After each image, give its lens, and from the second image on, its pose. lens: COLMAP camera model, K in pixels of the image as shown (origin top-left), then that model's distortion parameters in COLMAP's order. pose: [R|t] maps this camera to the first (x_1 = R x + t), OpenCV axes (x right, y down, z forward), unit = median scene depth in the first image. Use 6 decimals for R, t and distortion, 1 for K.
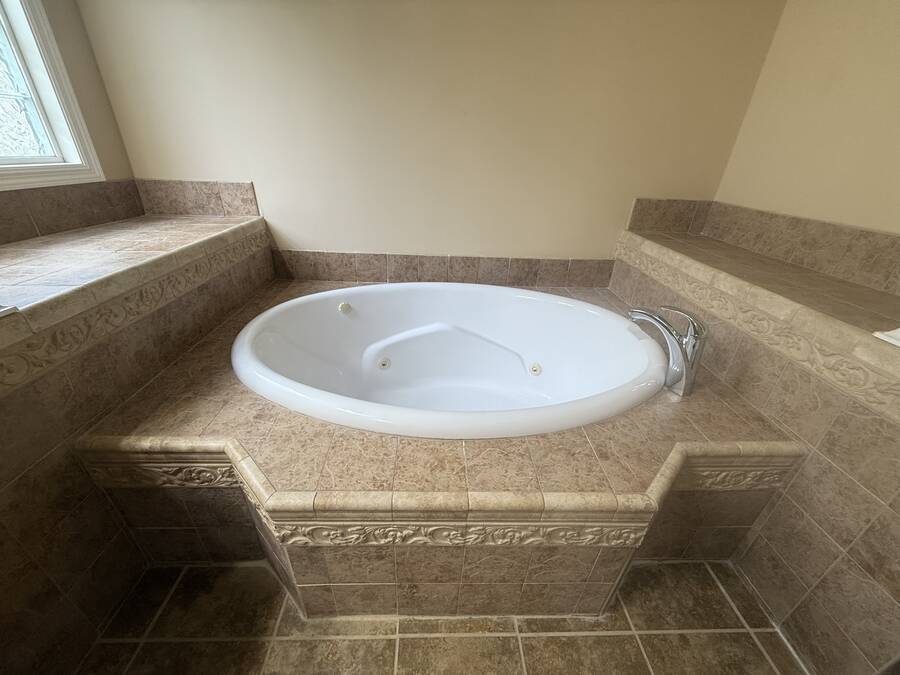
lens RADIAL K [[358.5, 0, 446.7], [0, 358.5, 338.0], [0, 0, 1]] dist [0.001314, 0.000009]
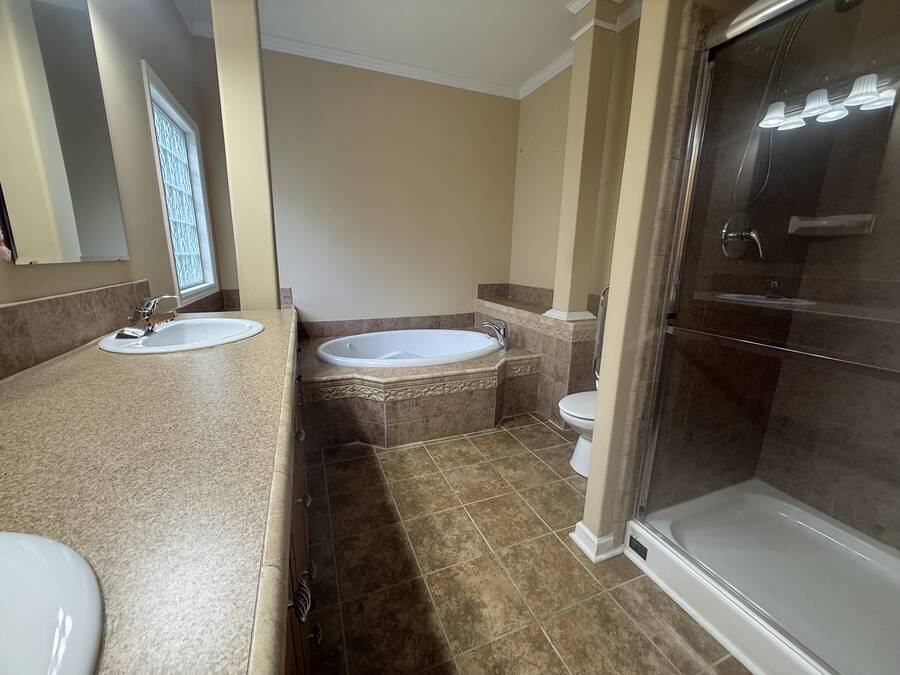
lens RADIAL K [[358.5, 0, 446.7], [0, 358.5, 338.0], [0, 0, 1]] dist [0.001314, 0.000009]
pose [[0.939162, -0.105448, 0.326889, -0.656837], [0.182470, 0.959476, -0.214734, 0.595563], [-0.290999, 0.261317, 0.920344, -1.436713]]
